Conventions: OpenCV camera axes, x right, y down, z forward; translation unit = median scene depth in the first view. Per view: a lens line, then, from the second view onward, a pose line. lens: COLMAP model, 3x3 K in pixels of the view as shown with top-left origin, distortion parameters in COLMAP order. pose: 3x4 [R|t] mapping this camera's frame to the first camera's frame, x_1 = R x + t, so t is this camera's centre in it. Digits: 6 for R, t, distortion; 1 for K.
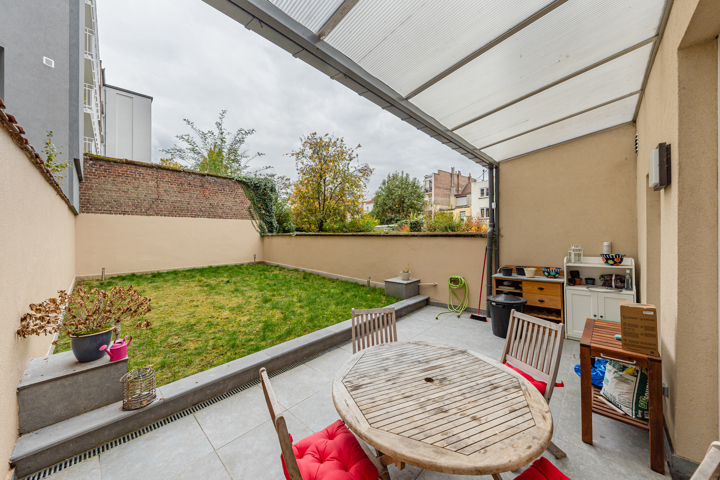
lens RADIAL K [[252.9, 0, 363.2], [0, 252.9, 234.7], [0, 0, 1]] dist [0.000989, 0.000115]
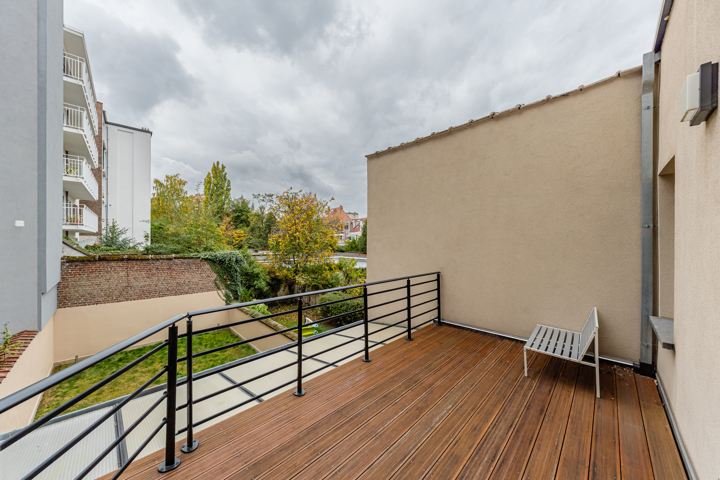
lens RADIAL K [[249.3, 0, 363.6], [0, 249.3, 243.5], [0, 0, 1]] dist [0.000095, -0.000104]
pose [[0.999735, 0.015679, -0.016833, 0.220364], [-0.015472, 0.999804, 0.012381, -0.286351], [0.017024, -0.012117, 0.999782, -0.093232]]
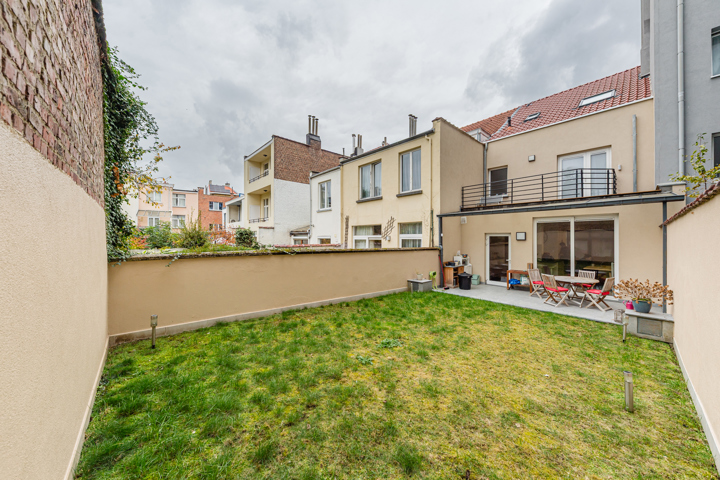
lens RADIAL K [[245.8, 0, 360.0], [0, 245.8, 240.0], [0, 0, 1]] dist [-0.000002, -0.000031]
pose [[0.075772, 0.019434, 0.996936, -0.836316], [-0.014001, 0.999732, -0.018425, -0.015855], [-0.997027, -0.012562, 0.076023, 0.799149]]
